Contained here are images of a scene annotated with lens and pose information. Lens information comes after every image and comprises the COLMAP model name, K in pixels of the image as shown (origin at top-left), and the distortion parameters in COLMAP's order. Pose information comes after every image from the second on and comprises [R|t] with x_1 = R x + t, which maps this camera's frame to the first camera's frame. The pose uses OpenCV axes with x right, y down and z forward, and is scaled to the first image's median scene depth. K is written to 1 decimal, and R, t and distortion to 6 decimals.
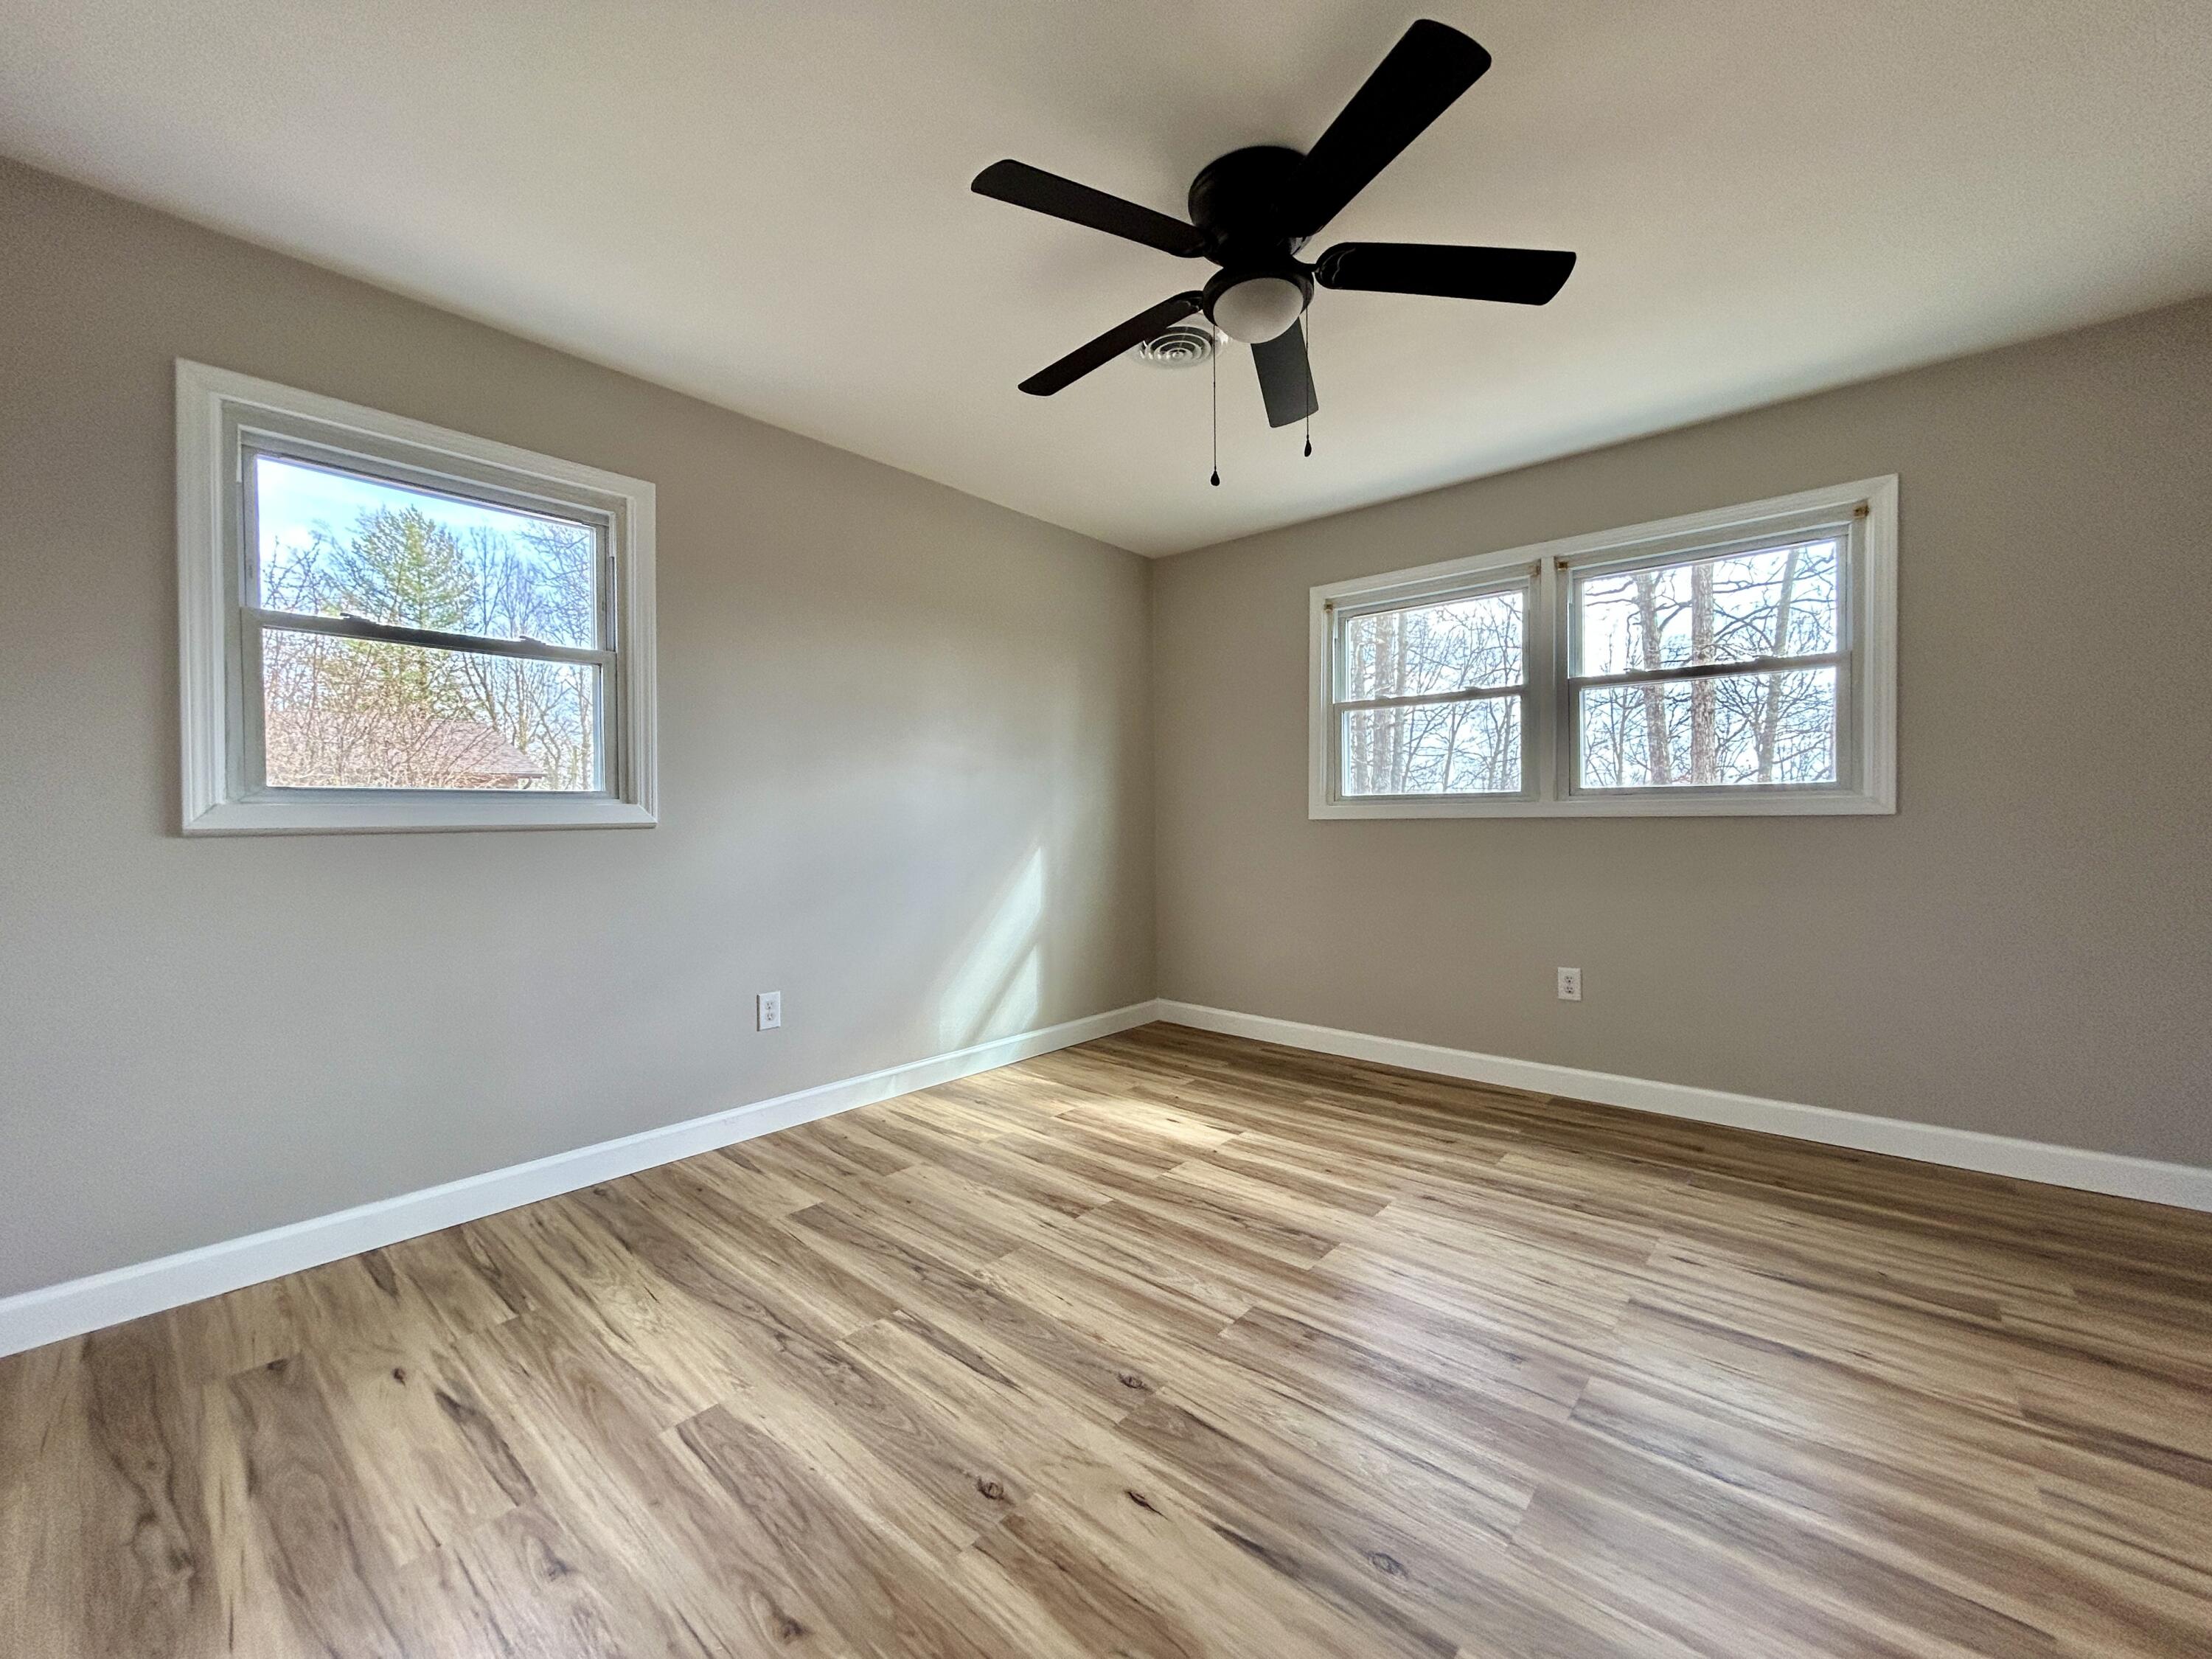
lens RADIAL K [[891.4, 0, 1099.6], [0, 891.4, 820.4], [0, 0, 1]] dist [-0.005219, 0.002715]
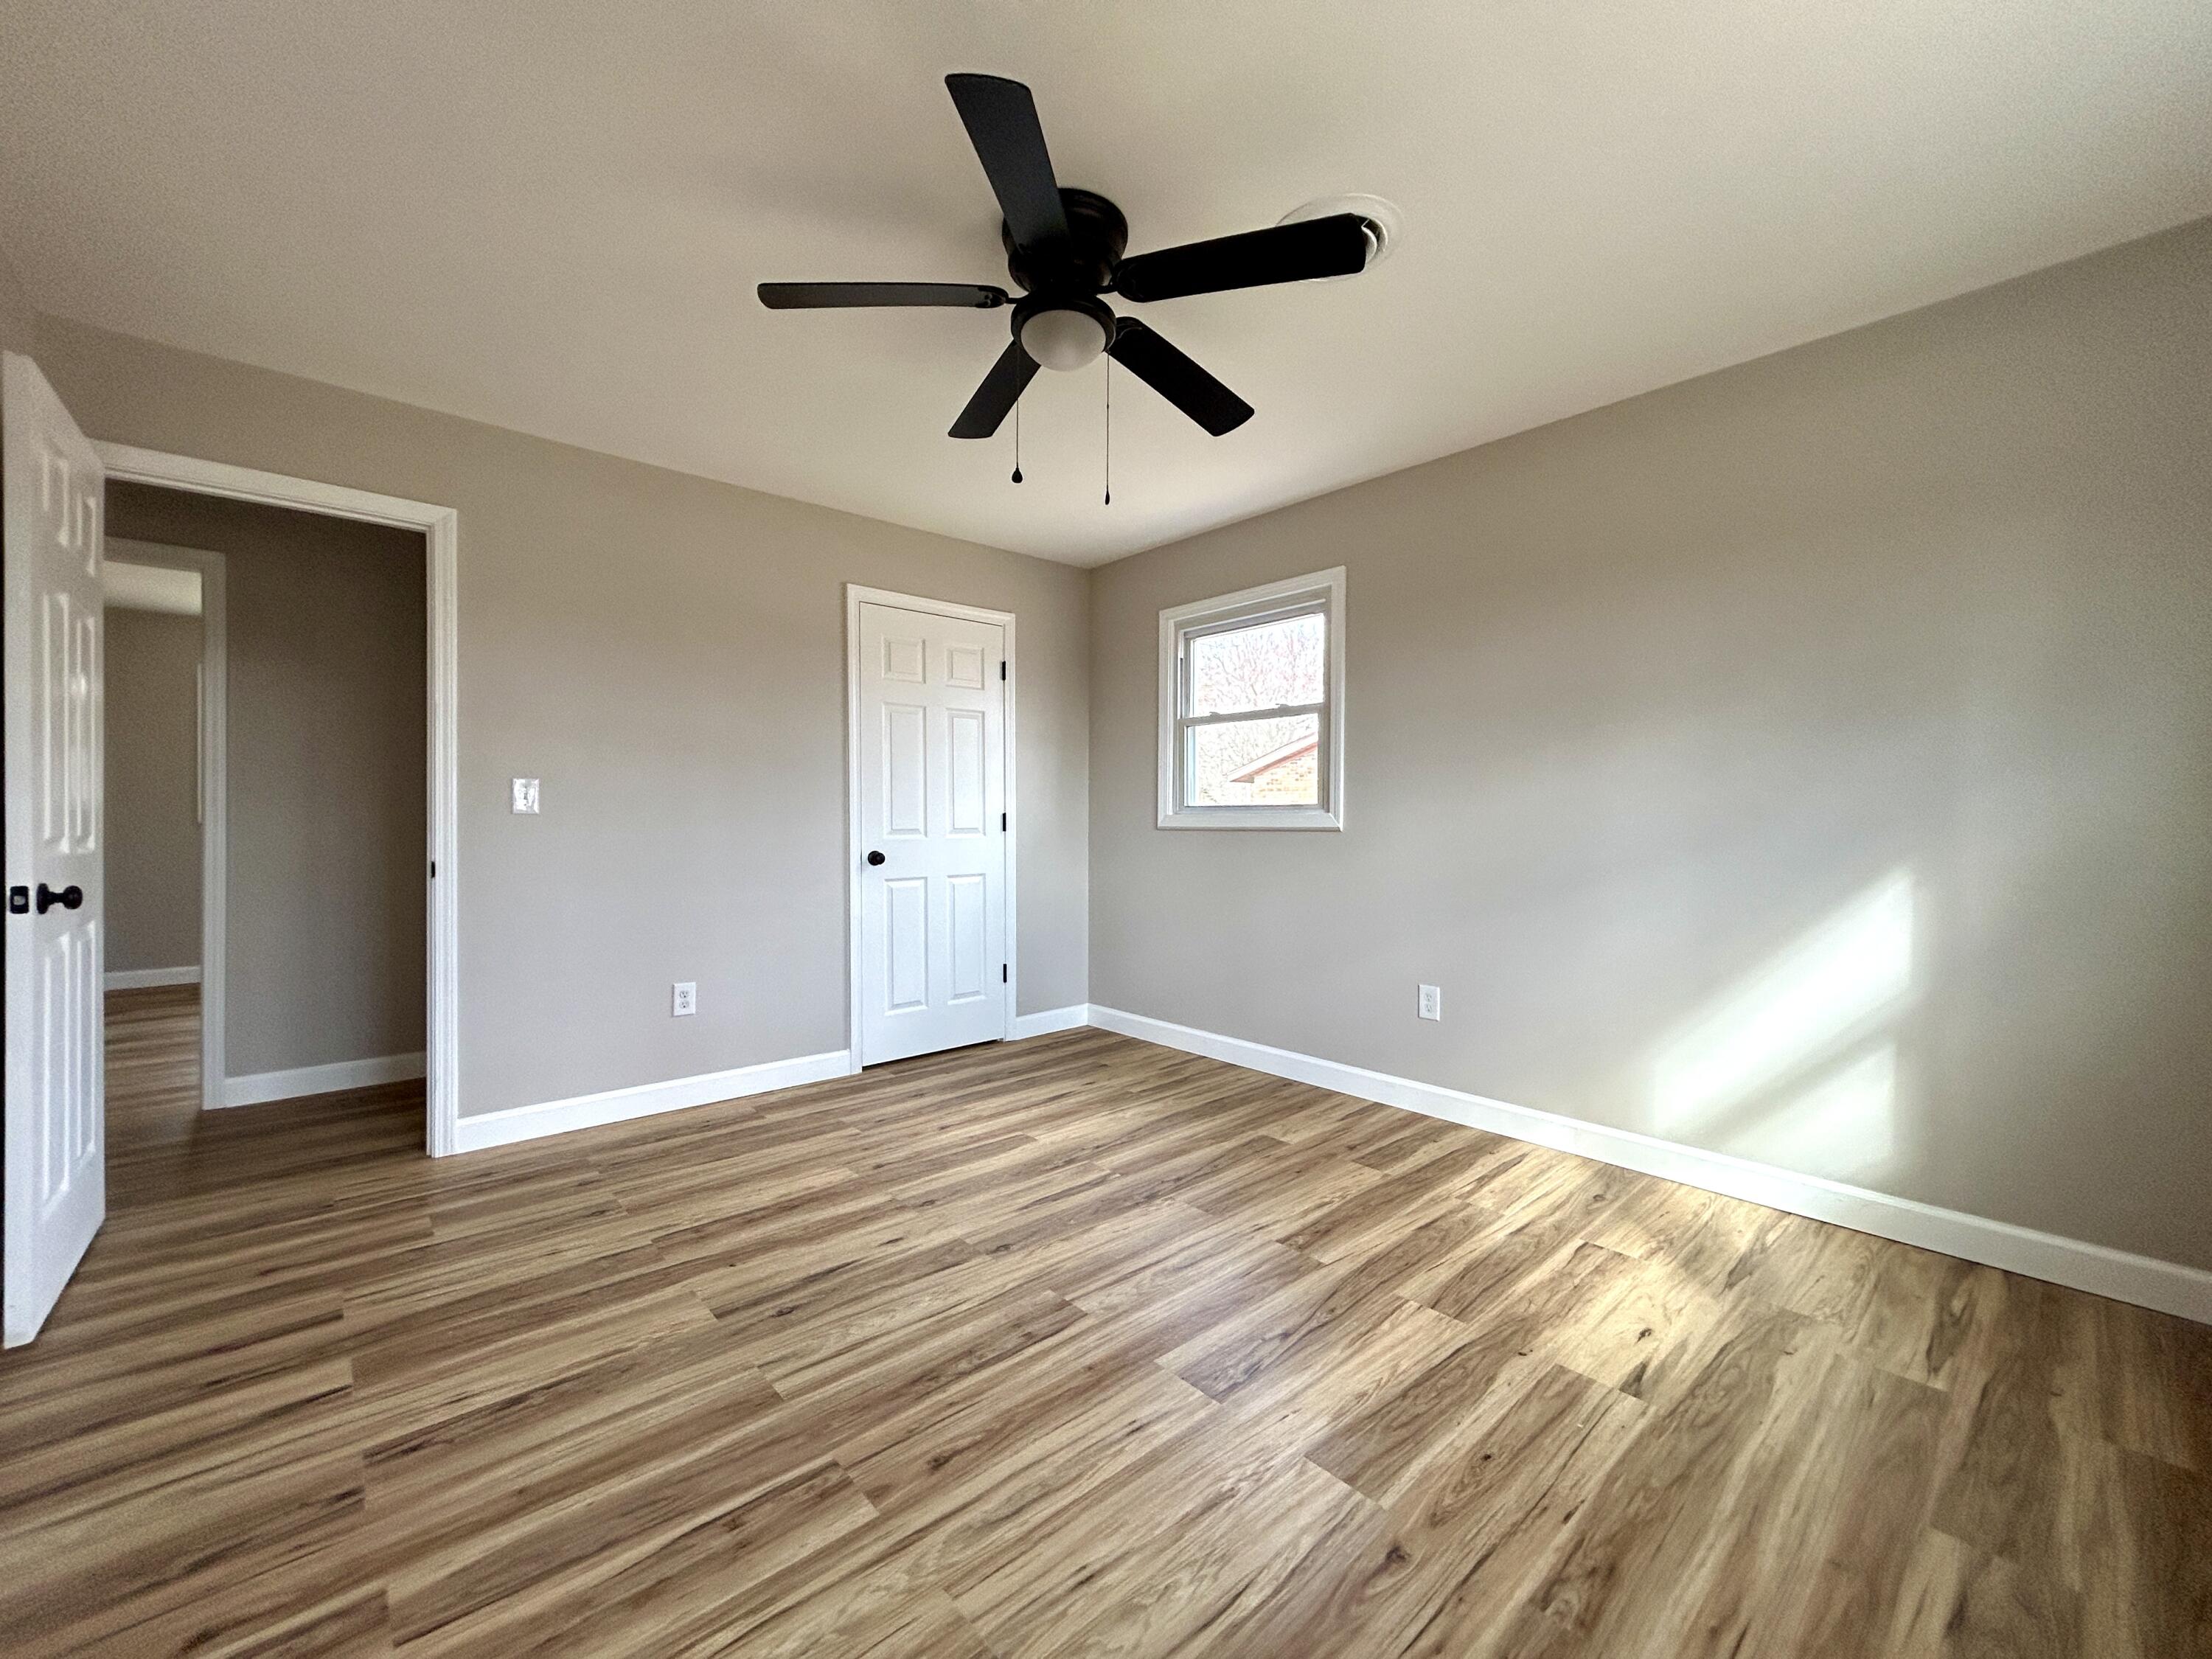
lens RADIAL K [[891.4, 0, 1095.4], [0, 891.4, 821.4], [0, 0, 1]] dist [-0.005219, 0.002715]
pose [[-0.126179, 0.006039, -0.991989, 0.962316], [-0.011666, 0.999903, 0.007571, -0.012882], [0.991939, 0.012528, -0.126096, 0.933902]]
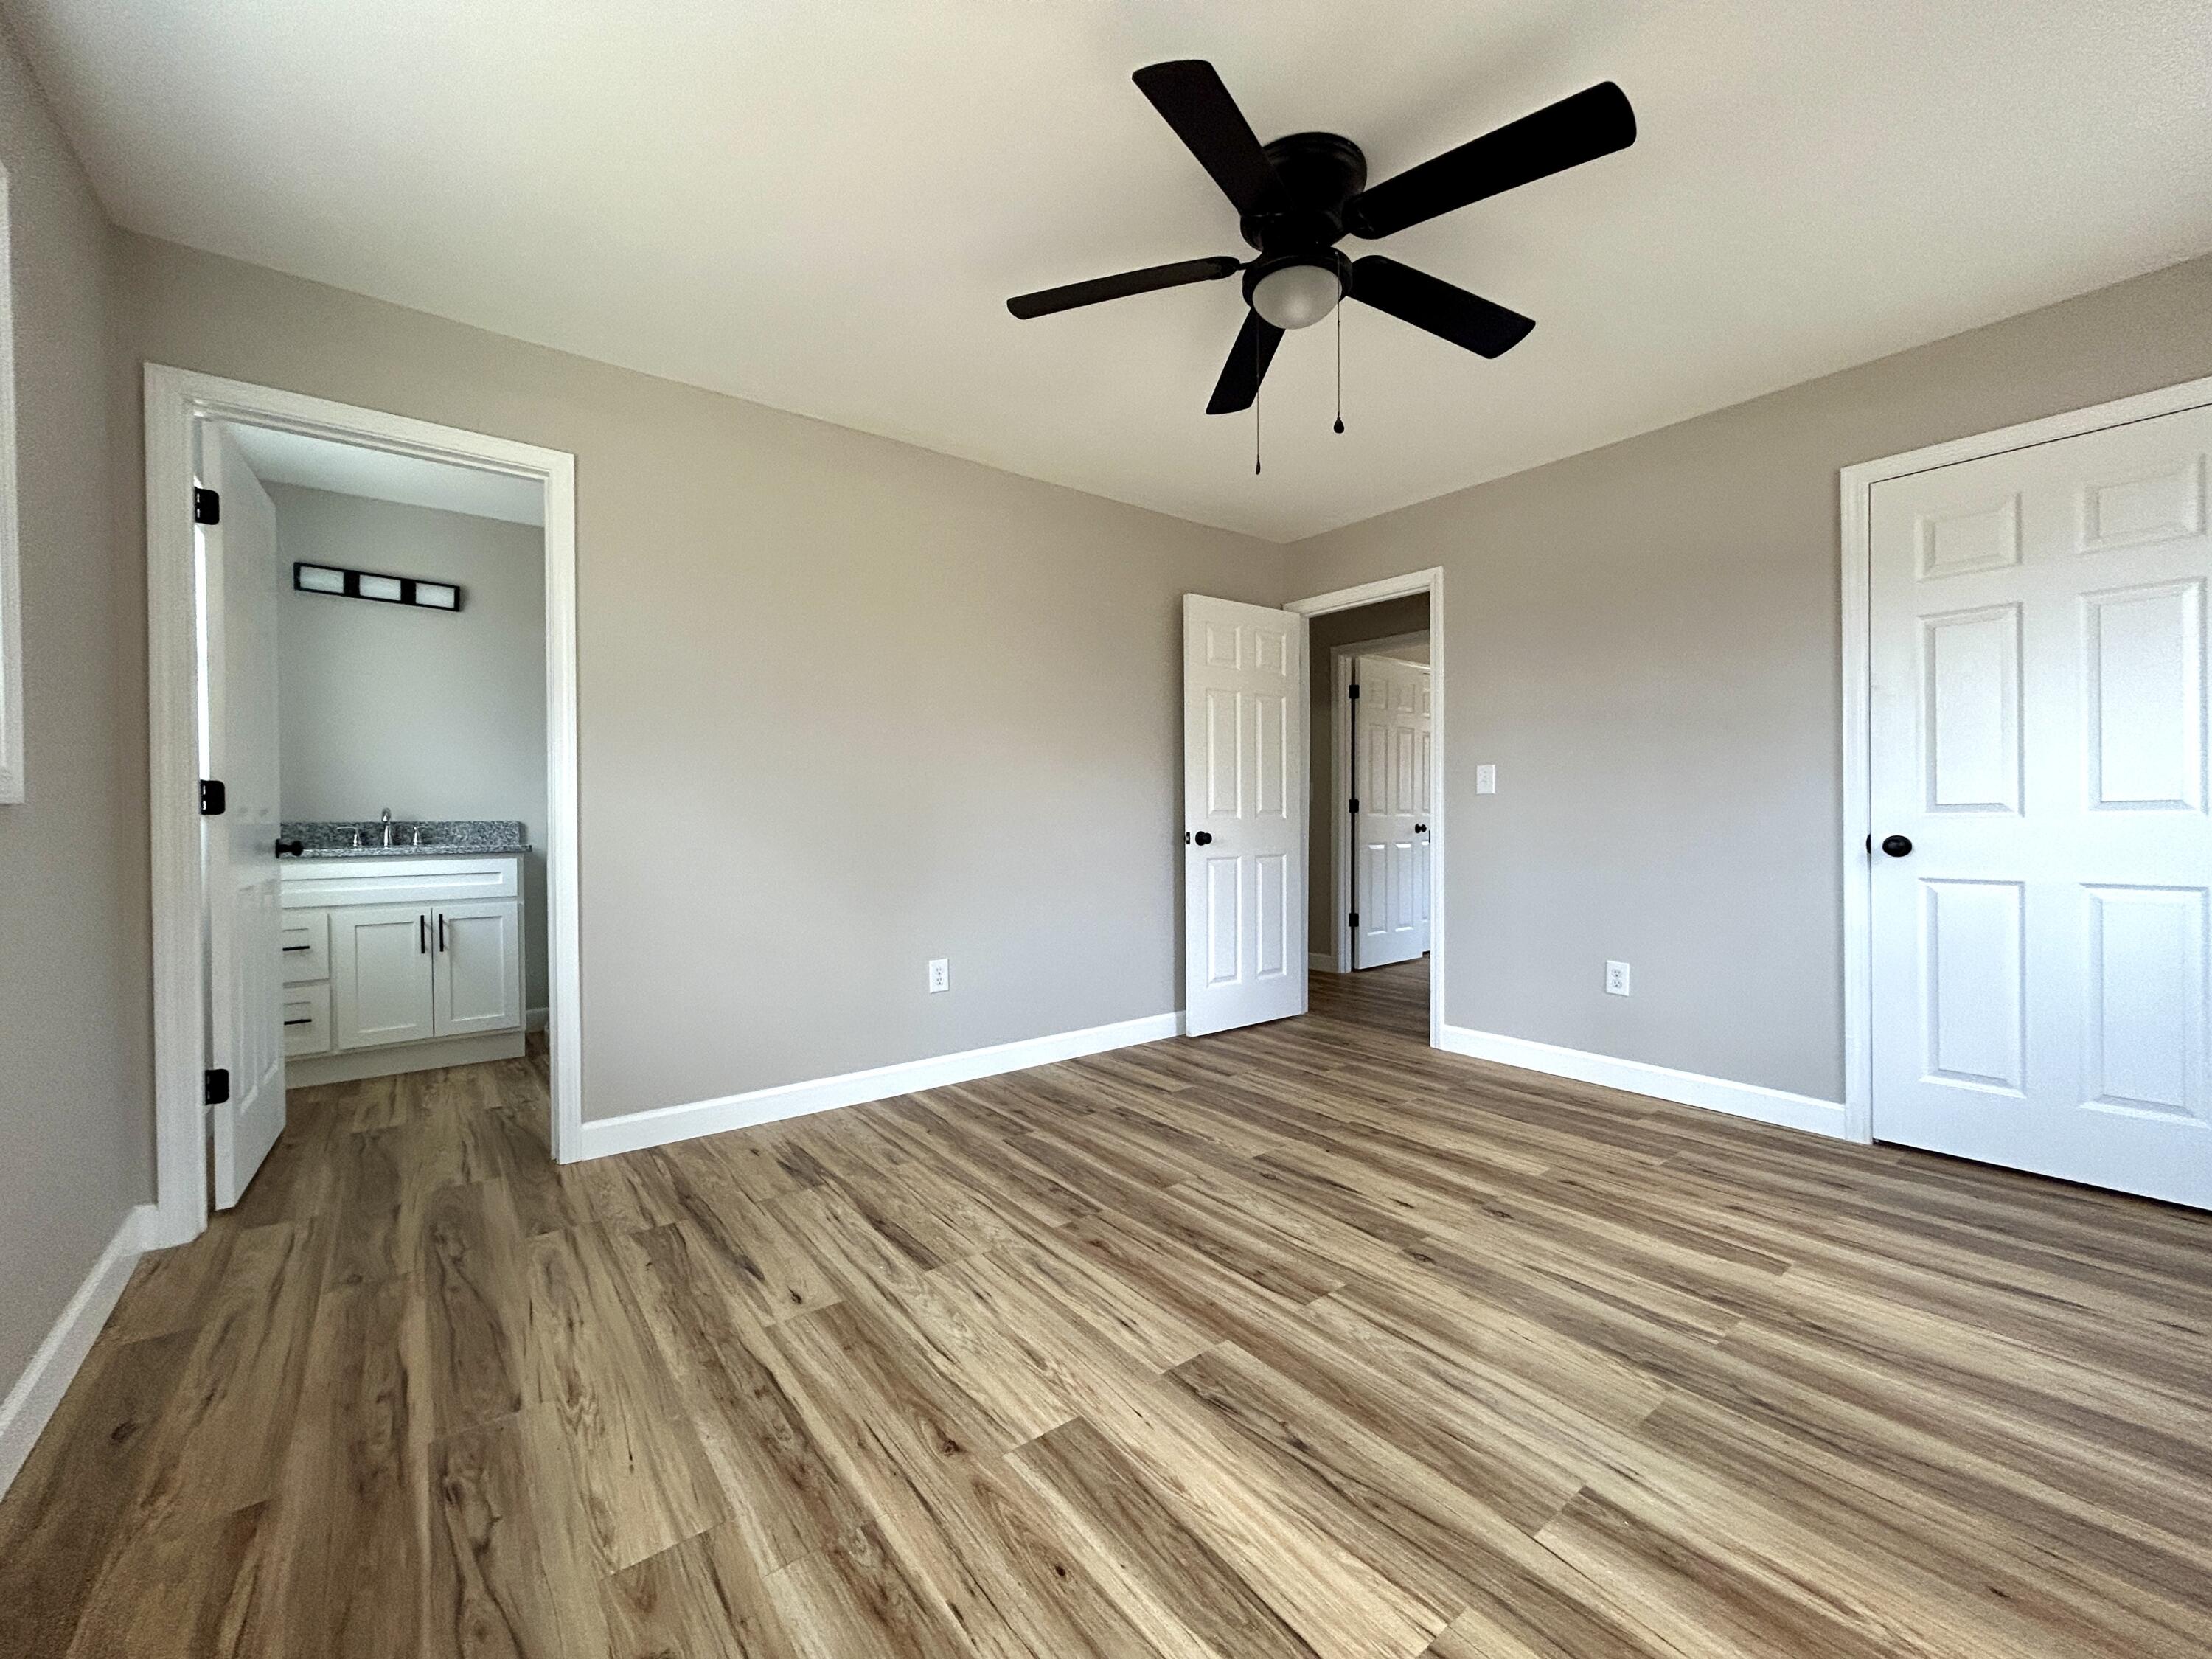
lens RADIAL K [[891.4, 0, 1097.5], [0, 891.4, 820.0], [0, 0, 1]] dist [-0.005219, 0.002715]
pose [[-0.981248, 0.011601, 0.192400, 0.166947], [0.015209, 0.999735, 0.017285, 0.003439], [-0.192149, 0.019887, -0.981164, 1.633318]]
